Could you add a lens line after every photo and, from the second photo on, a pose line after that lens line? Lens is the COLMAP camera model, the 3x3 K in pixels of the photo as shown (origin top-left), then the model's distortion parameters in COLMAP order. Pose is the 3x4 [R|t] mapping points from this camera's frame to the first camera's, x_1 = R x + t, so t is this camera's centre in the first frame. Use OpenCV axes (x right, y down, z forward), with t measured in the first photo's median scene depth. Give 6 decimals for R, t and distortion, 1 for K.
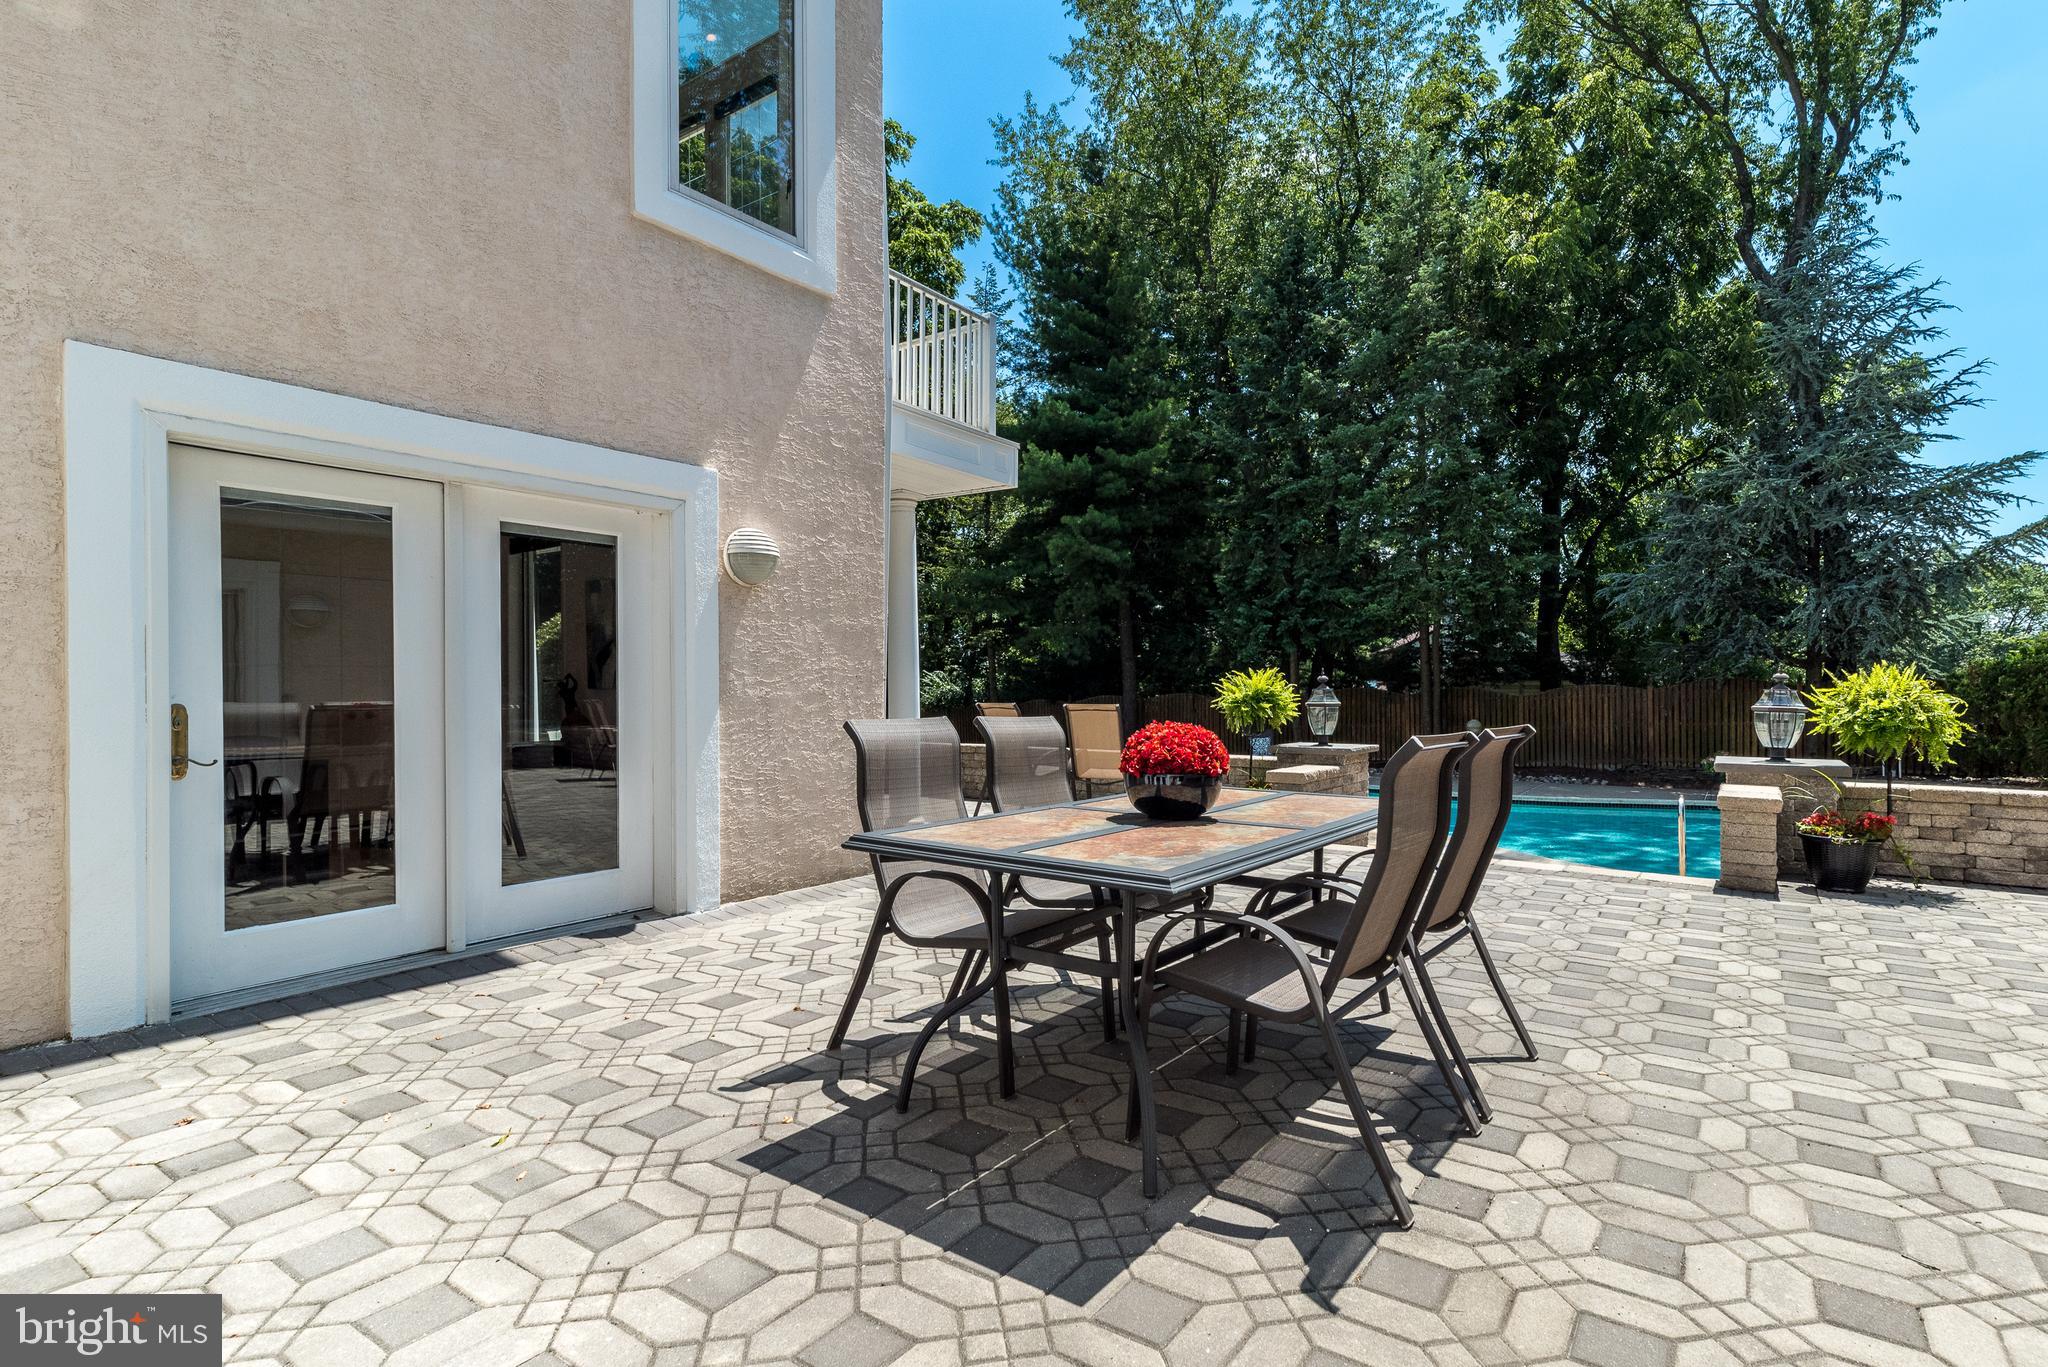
lens RADIAL K [[999.7, 0, 1101.1], [0, 999.7, 687.6], [0, 0, 1]] dist [0.008120, 0.000108]
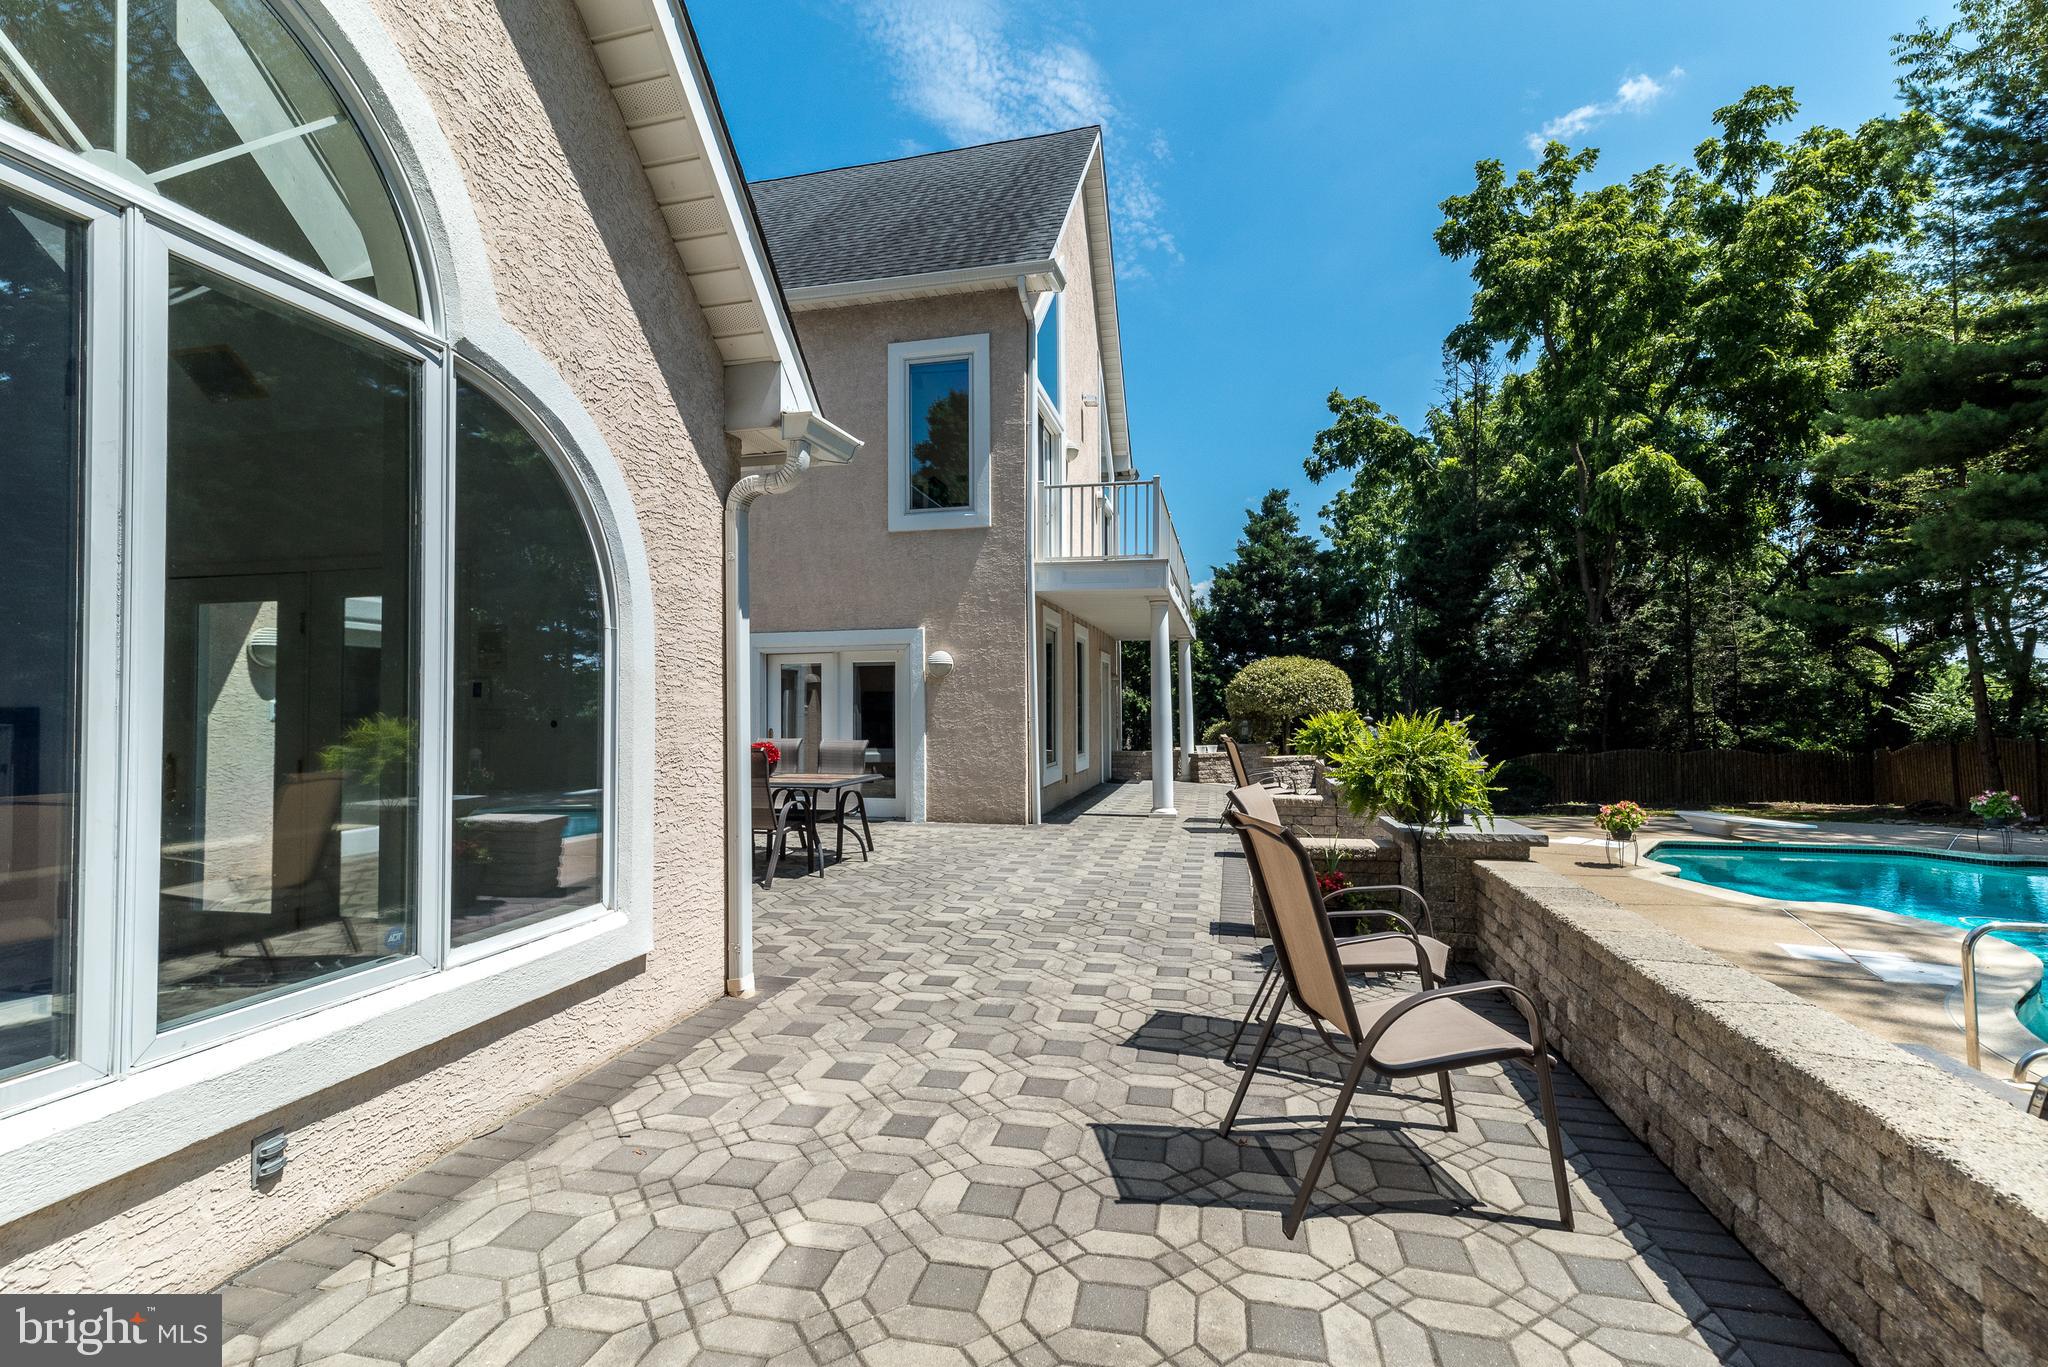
lens RADIAL K [[896.0, 0, 1026.0], [0, 896.0, 691.5], [0, 0, 1]] dist [0.005717, 0.000386]
pose [[0.349395, -0.020375, -0.936754, 2.344167], [0.002380, 0.999780, -0.020858, -0.046198], [0.936973, 0.005058, 0.349366, 0.753464]]
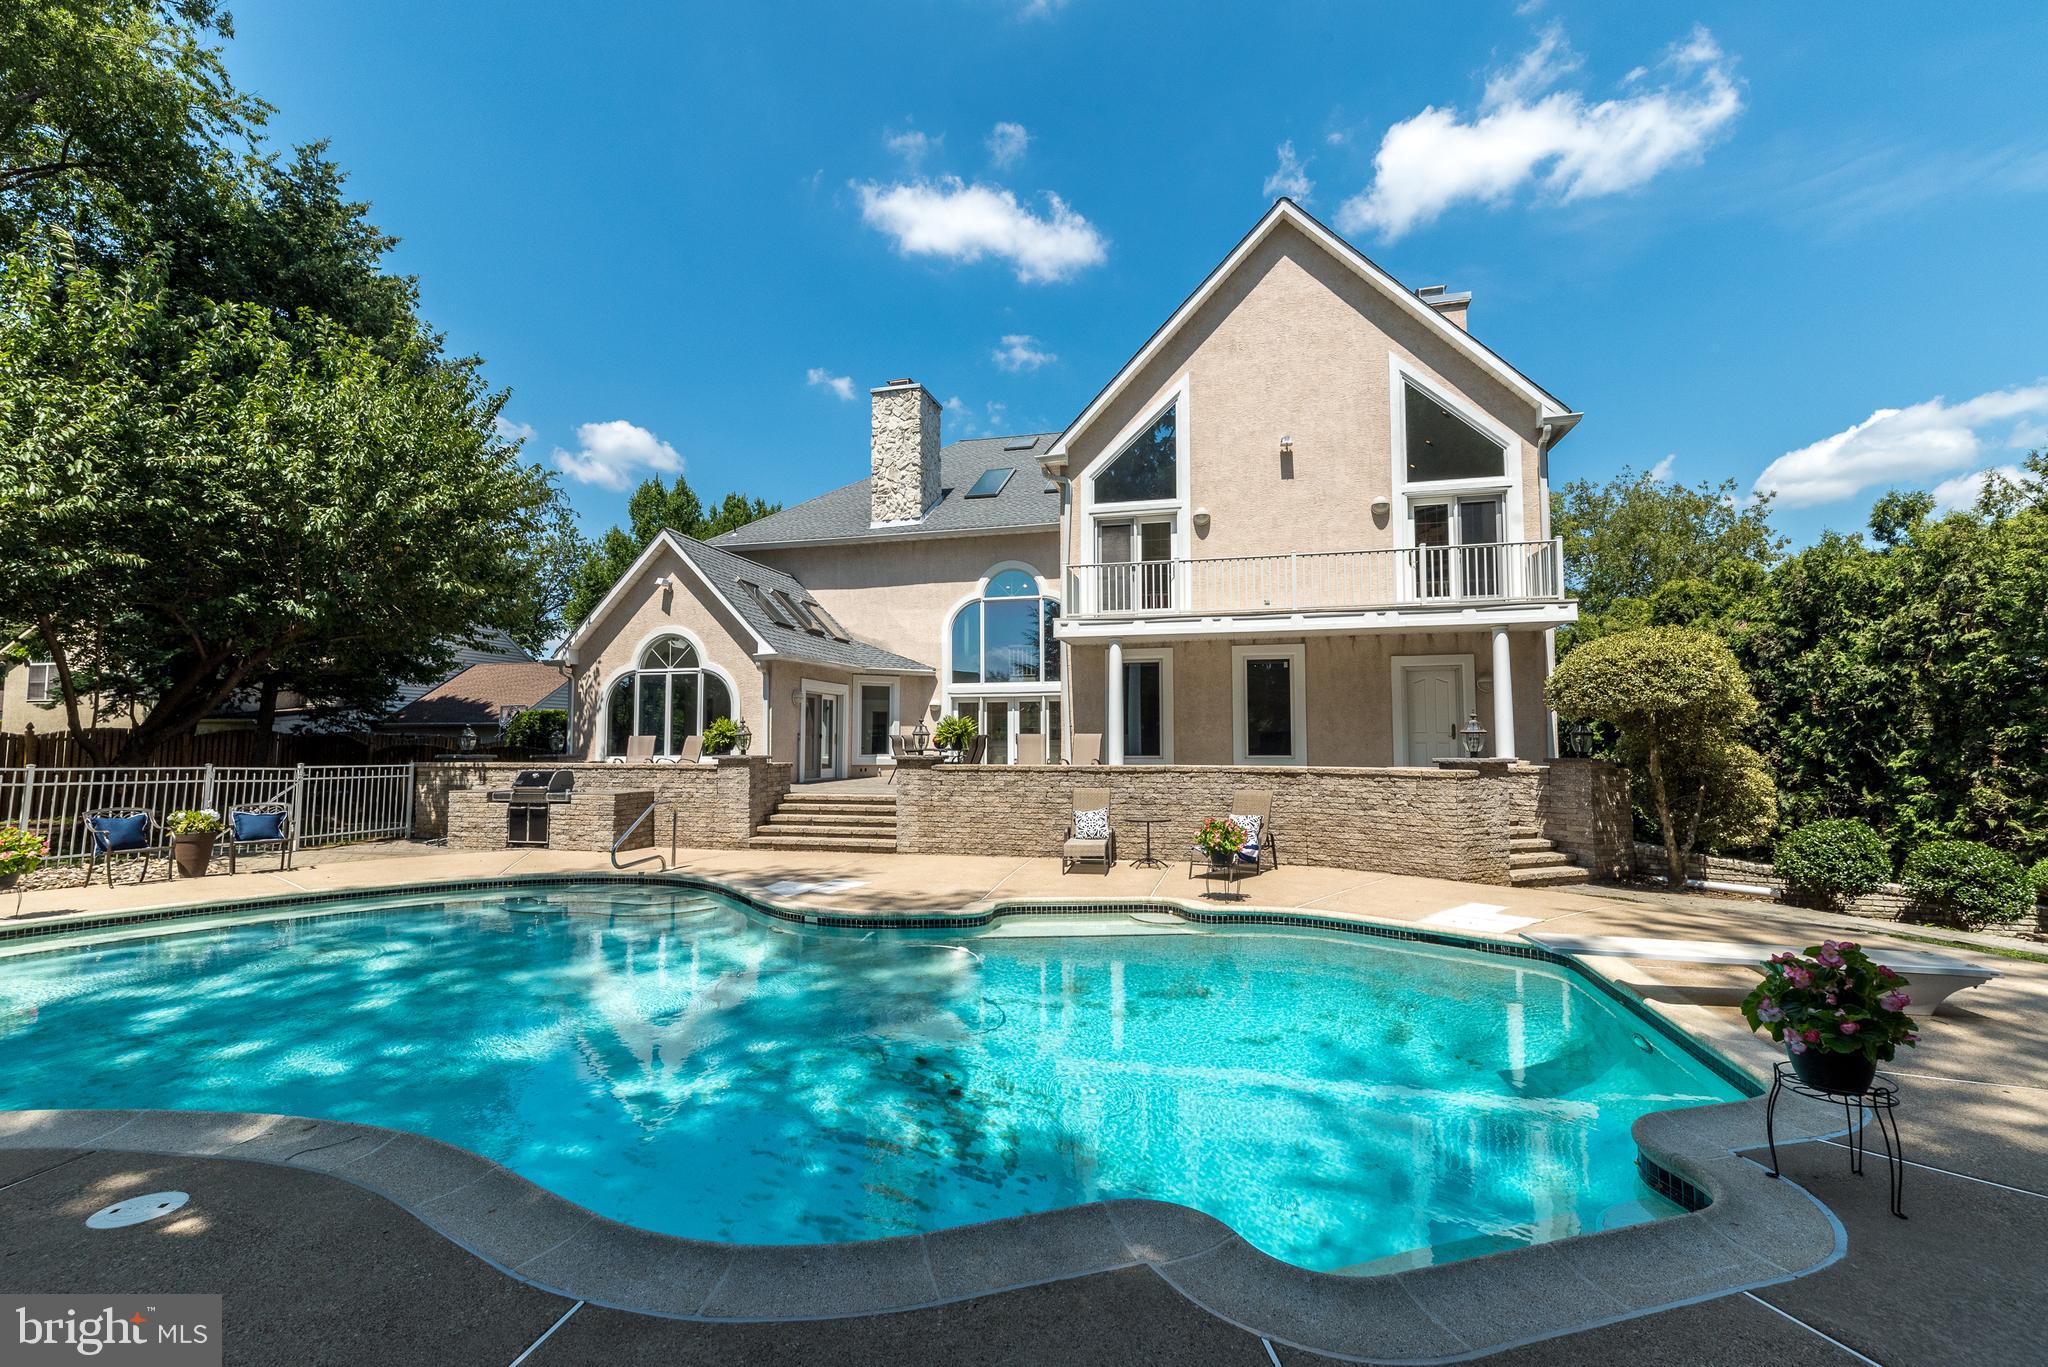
lens RADIAL K [[890.6, 0, 1023.8], [0, 890.6, 690.8], [0, 0, 1]] dist [0.007339, 0.000254]
pose [[-0.942793, -0.017335, -0.332928, 1.409158], [0.001649, 0.998393, -0.056652, 0.072108], [0.333375, -0.053960, -0.941249, 6.235558]]
